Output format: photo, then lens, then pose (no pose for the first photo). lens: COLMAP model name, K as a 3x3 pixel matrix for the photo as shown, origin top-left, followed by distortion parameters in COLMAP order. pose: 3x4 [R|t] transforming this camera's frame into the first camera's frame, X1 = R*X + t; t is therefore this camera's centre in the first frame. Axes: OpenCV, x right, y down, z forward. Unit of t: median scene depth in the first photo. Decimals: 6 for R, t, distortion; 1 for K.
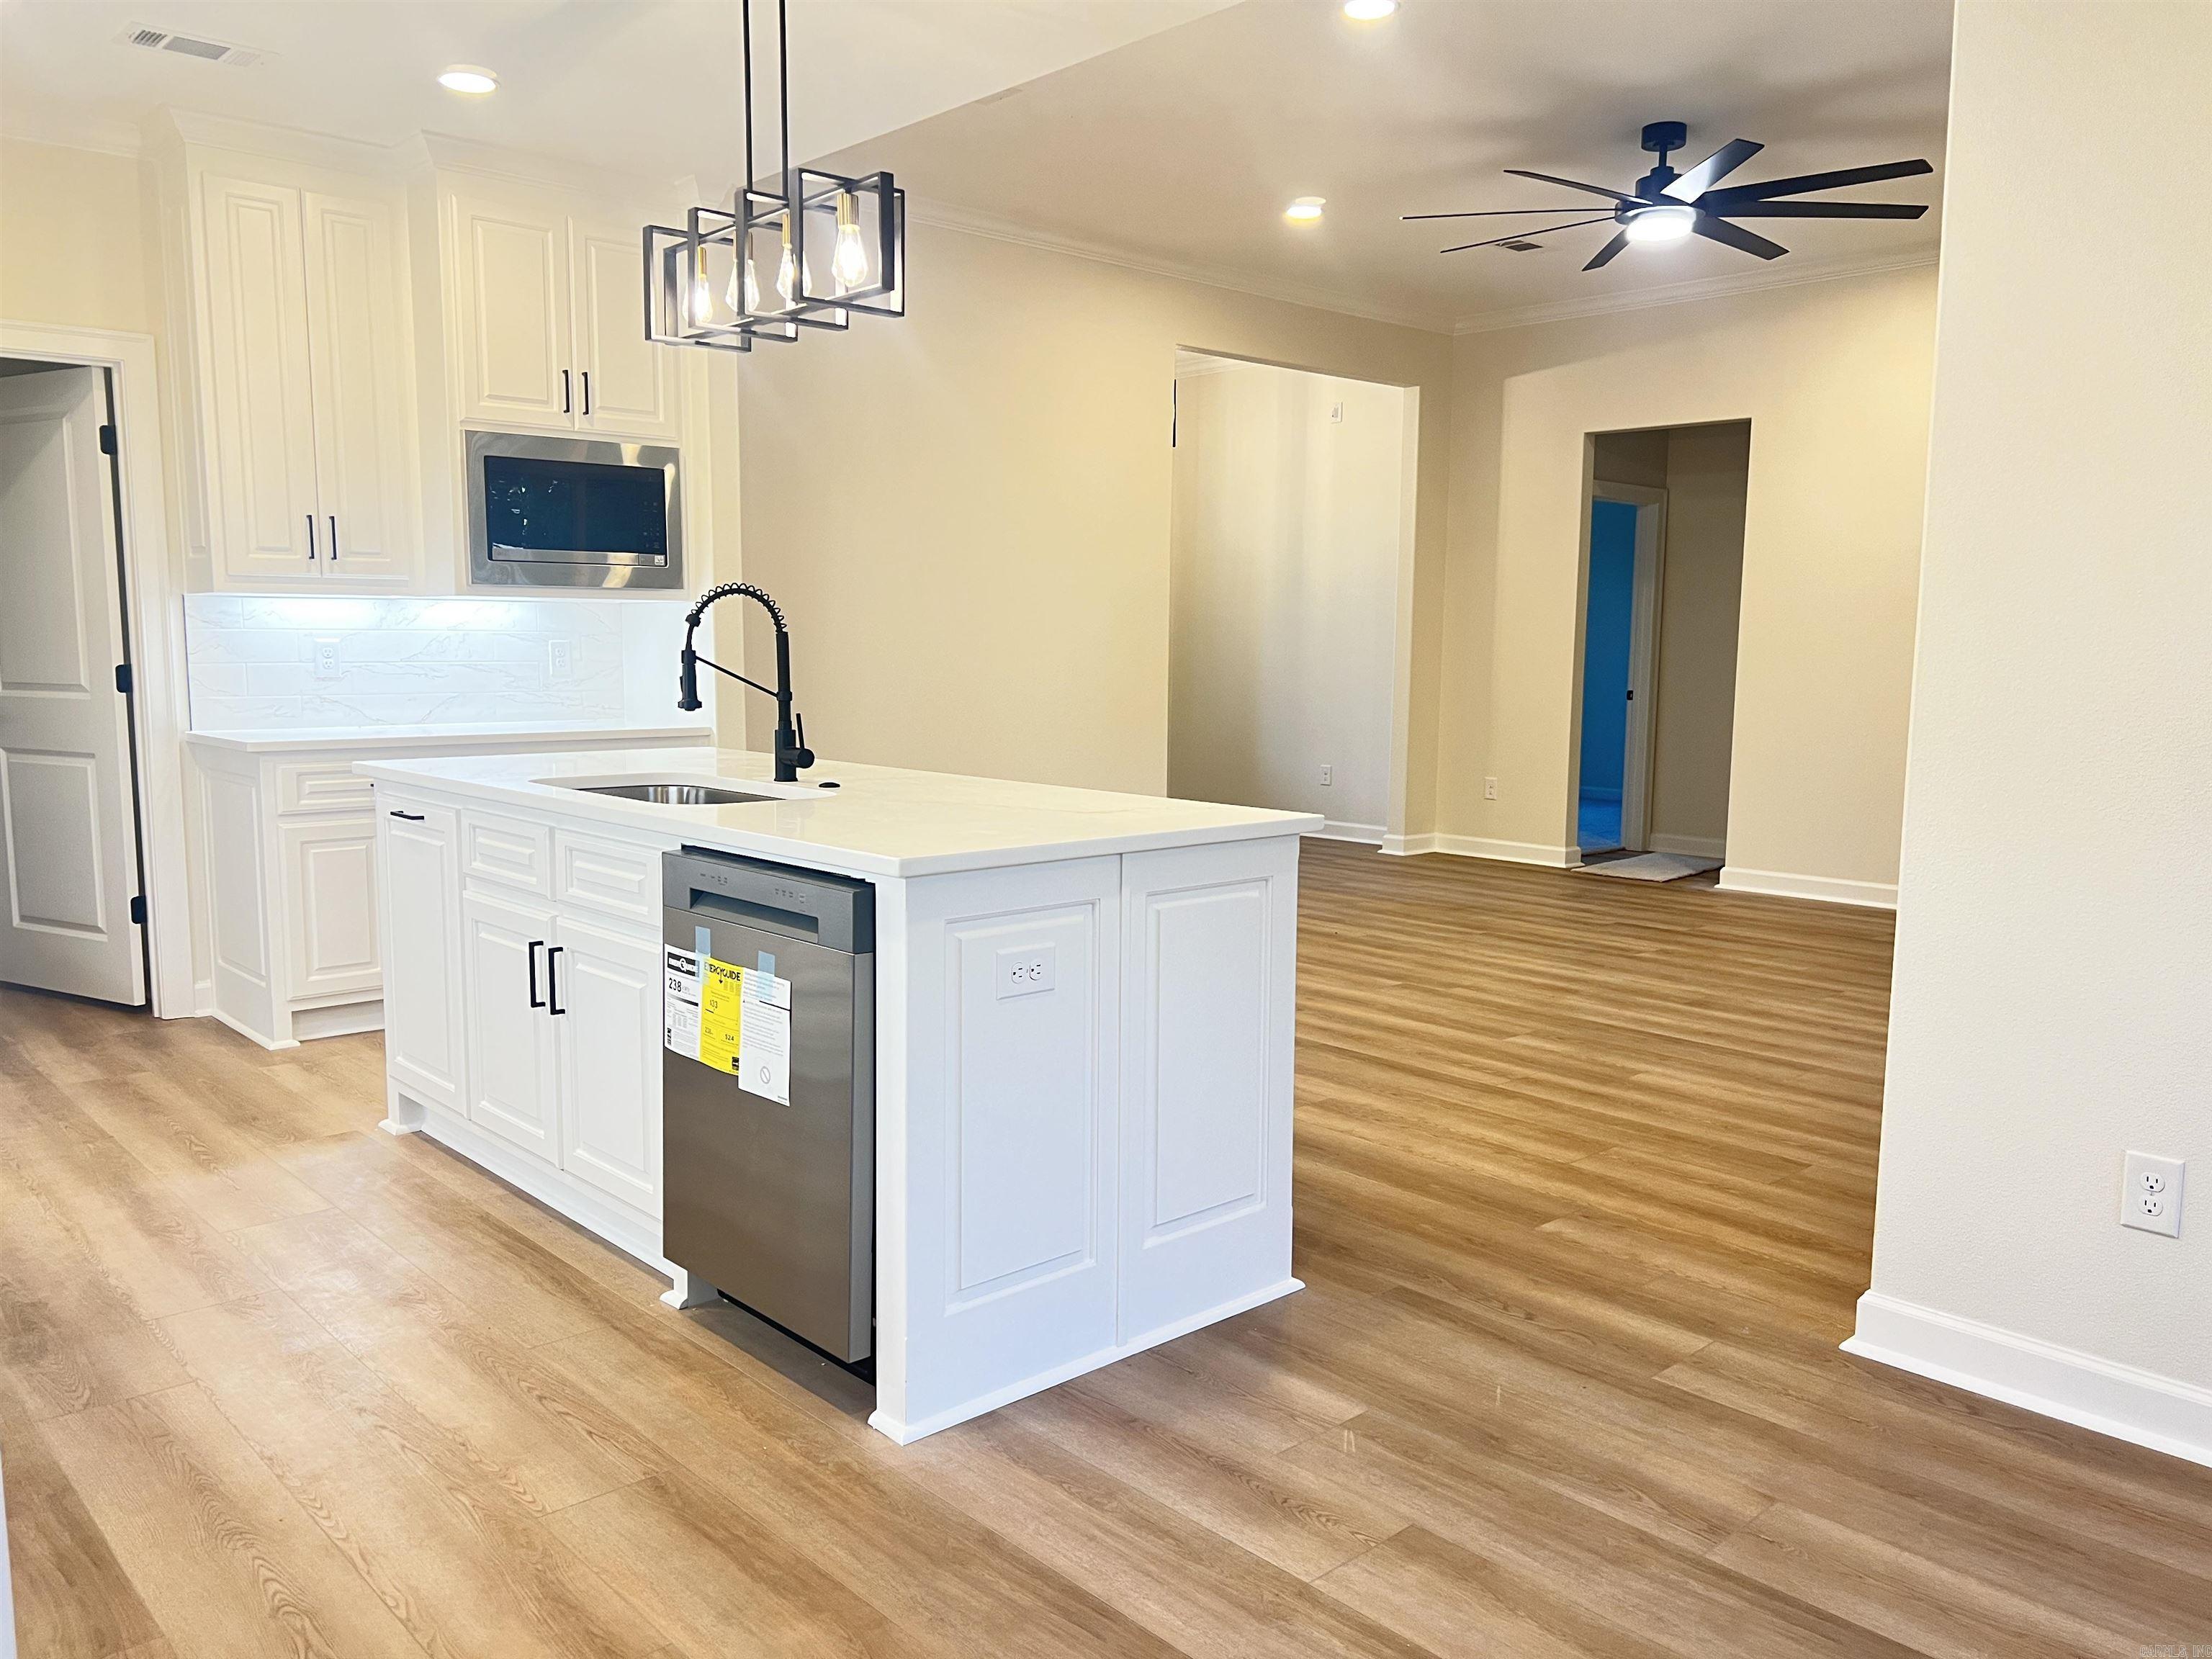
lens RADIAL K [[1664.6, 0, 1114.4], [0, 1664.6, 824.9], [0, 0, 1]] dist [0.061531, -0.073667]
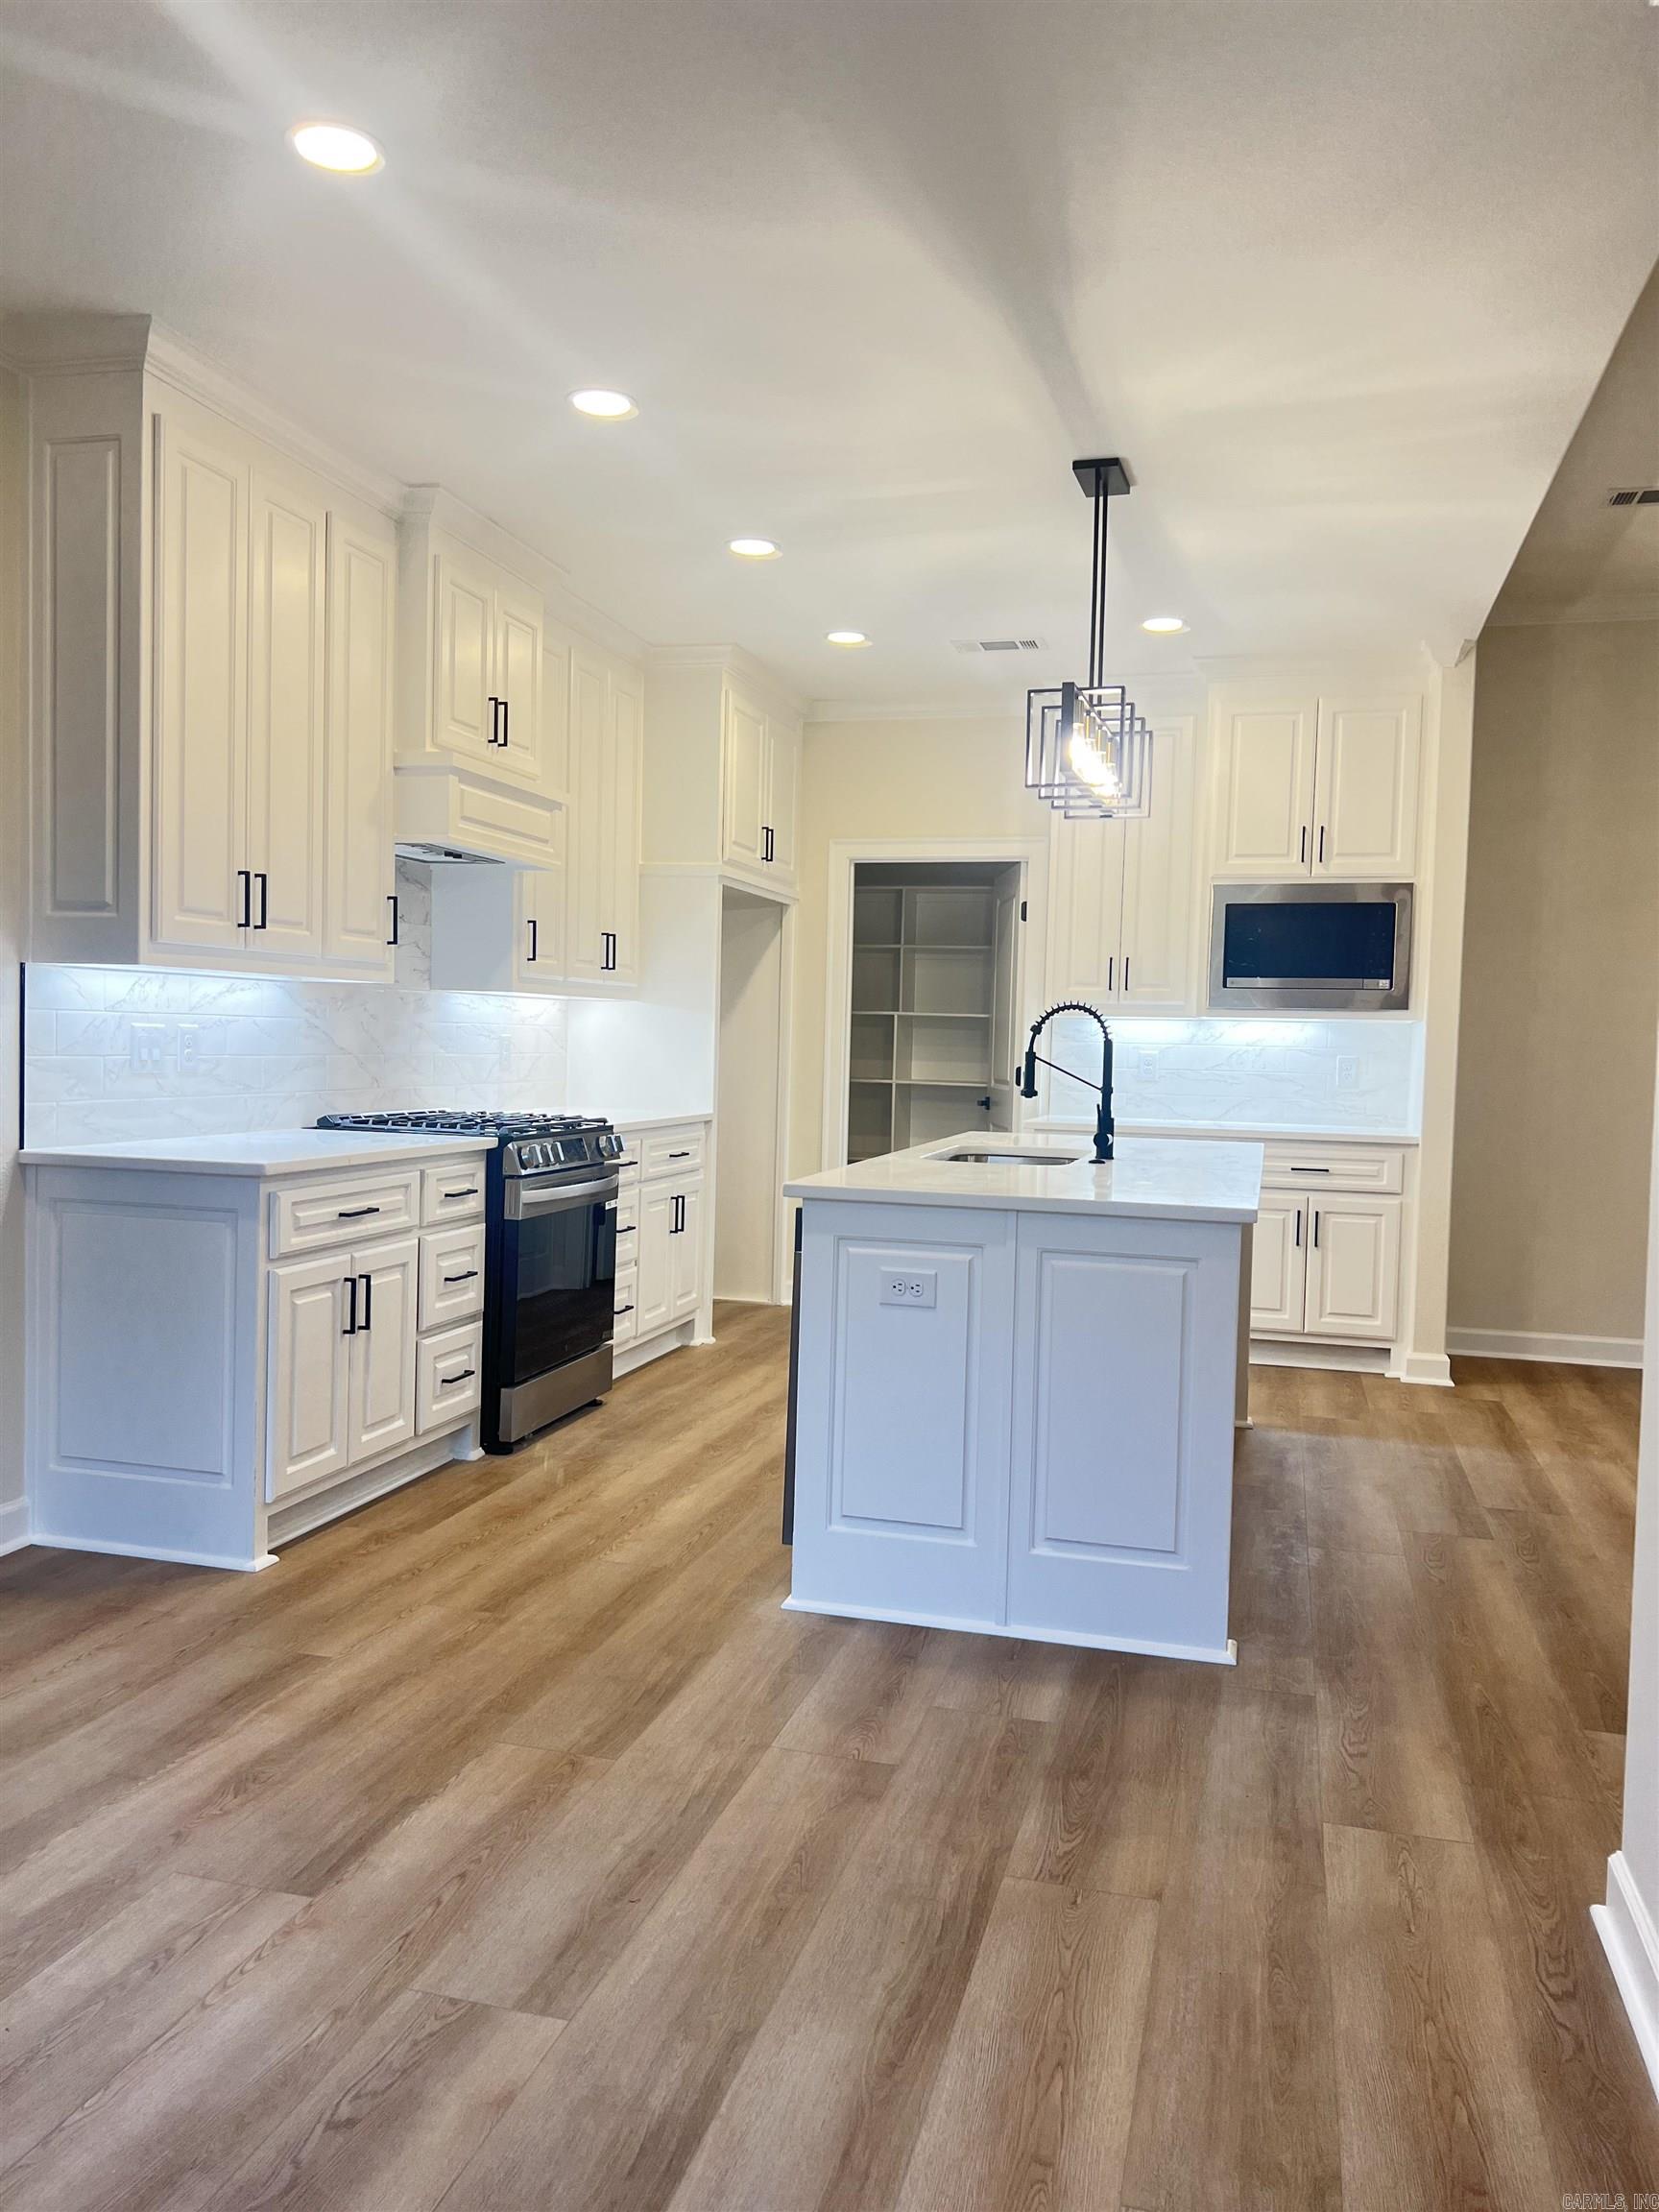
lens RADIAL K [[1659.6, 0, 837.0], [0, 1659.6, 1112.1], [0, 0, 1]] dist [0.040825, -0.045011]
pose [[0.533846, 0.043310, -0.844472, 0.877814], [-0.115920, 0.993007, -0.022353, -0.012774], [0.837599, 0.109824, 0.535133, 0.209363]]
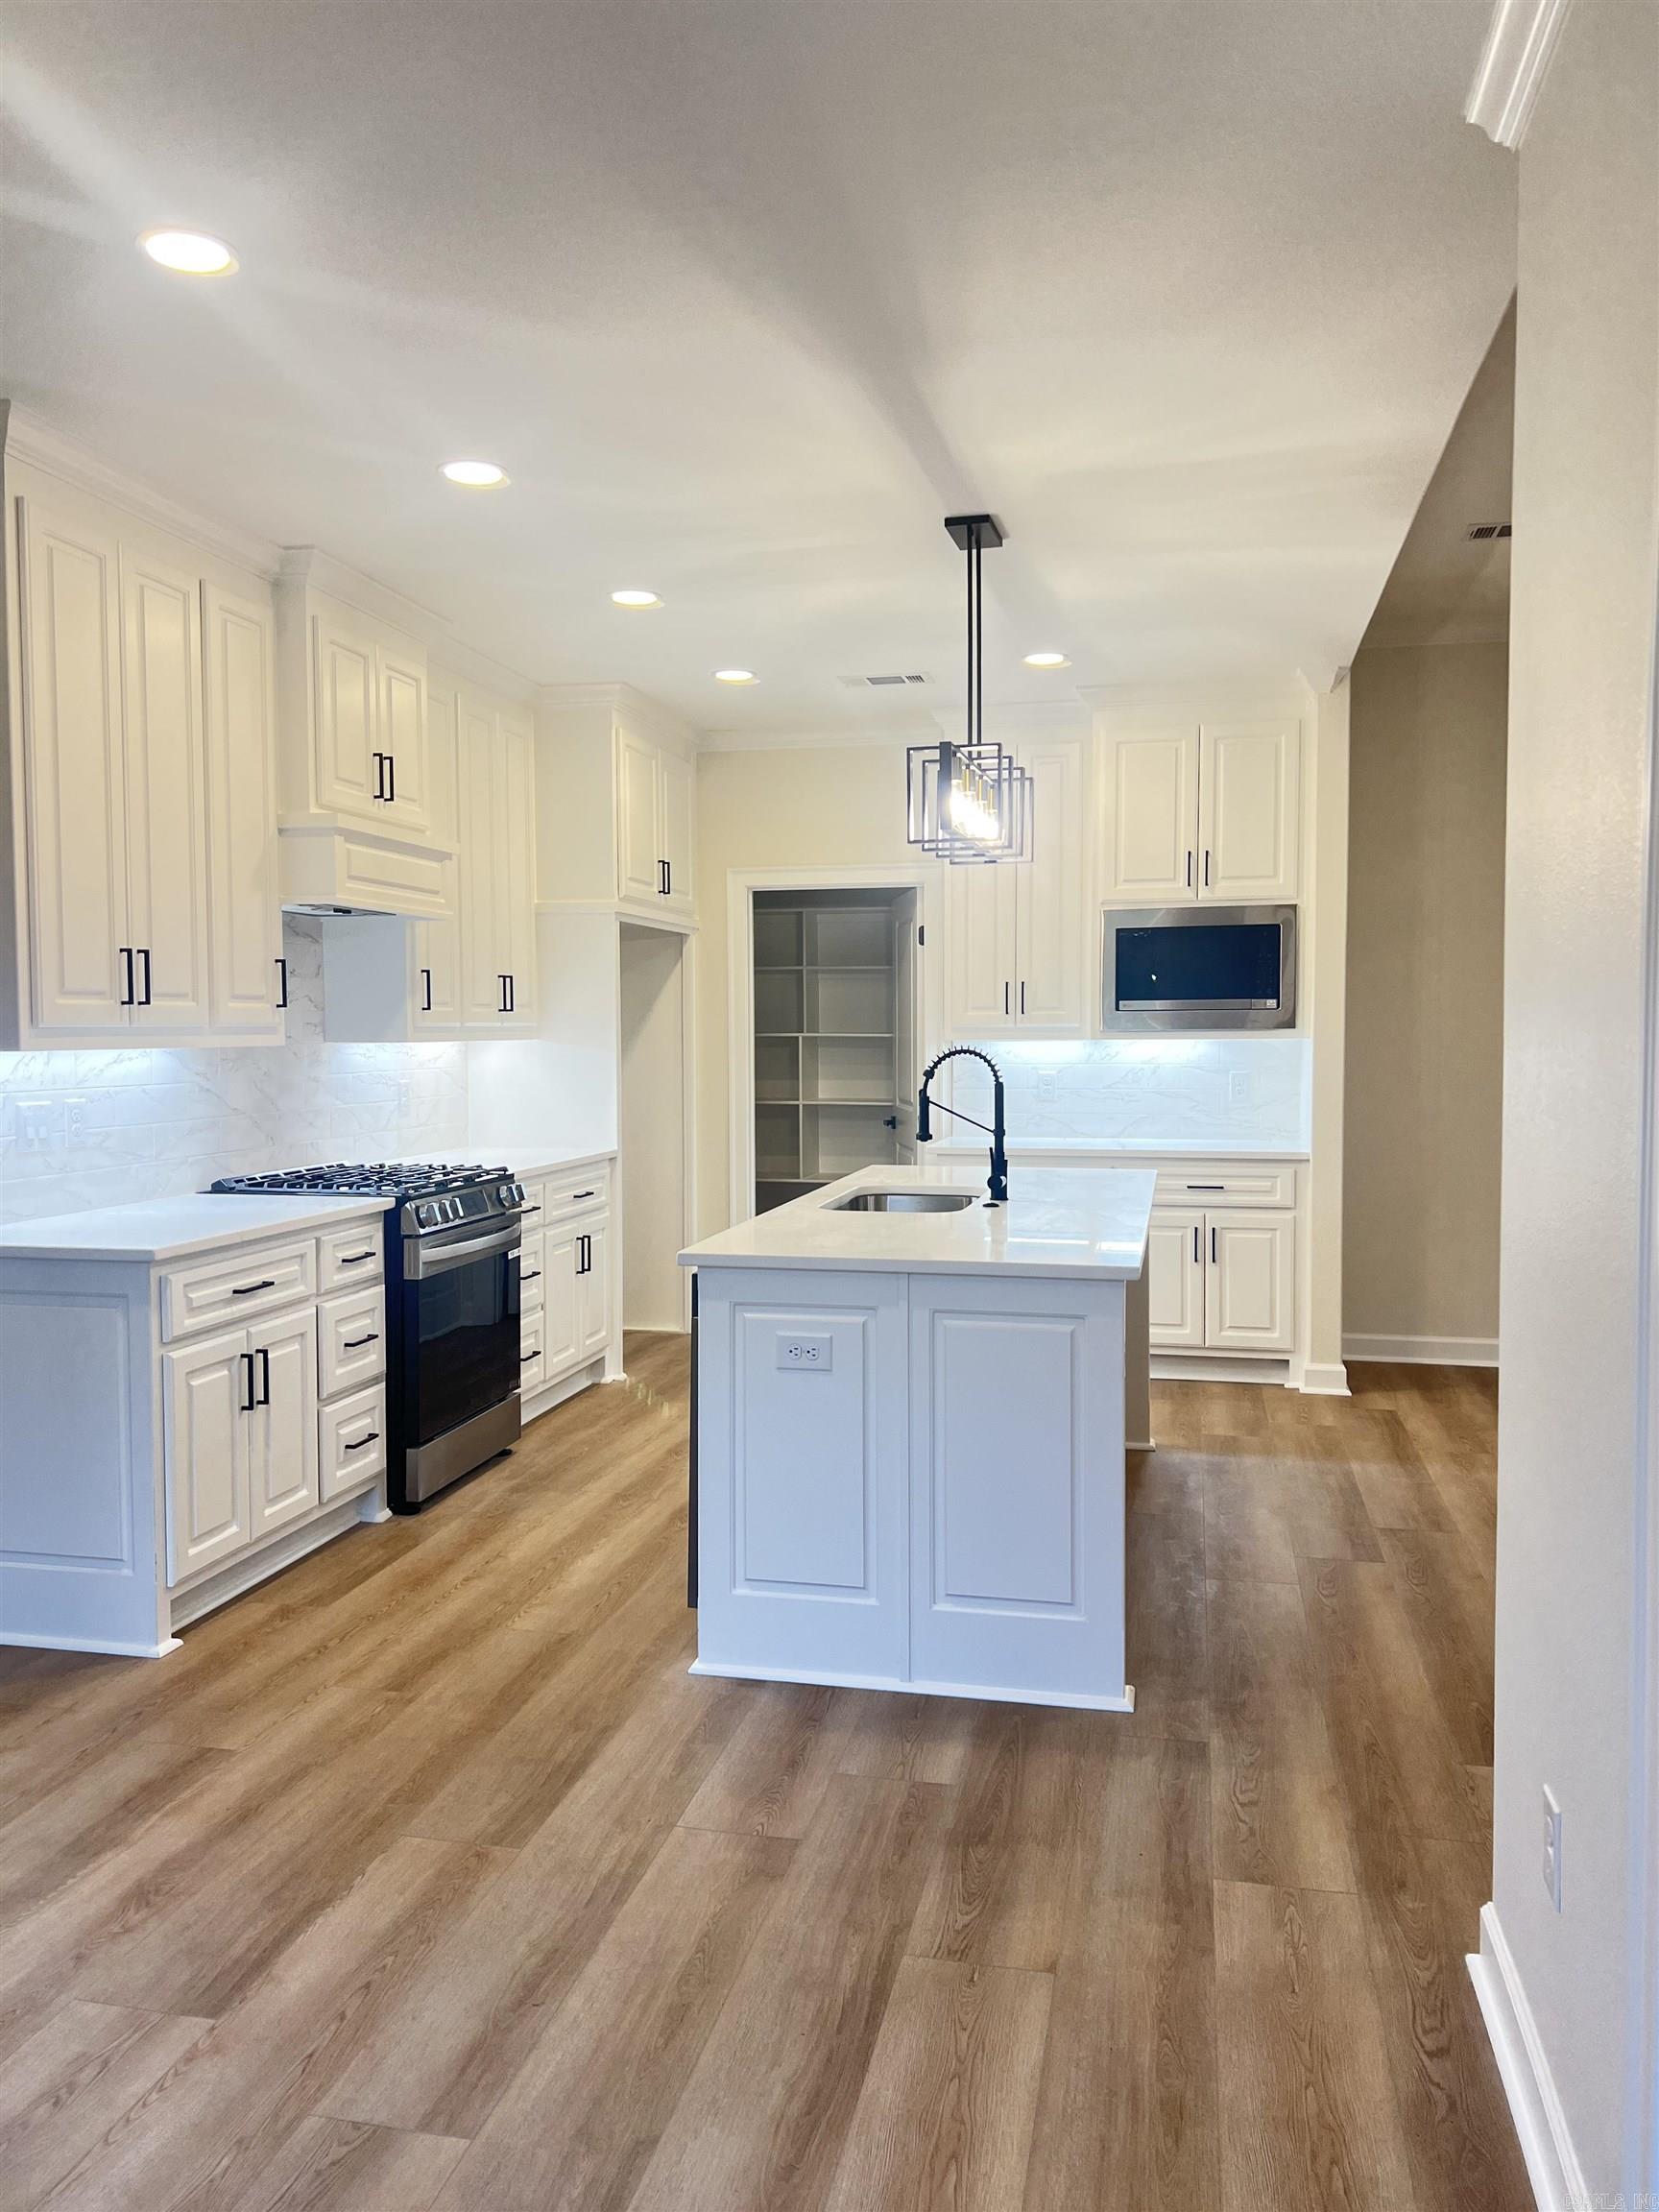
lens RADIAL K [[1659.1, 0, 829.5], [0, 1659.1, 1106.0], [0, 0, 1]] dist [0.040647, -0.046467]
pose [[0.572008, 0.028326, -0.819759, 0.898792], [-0.083579, 0.996215, -0.023896, -0.068151], [0.815979, 0.082184, 0.572210, 0.213004]]
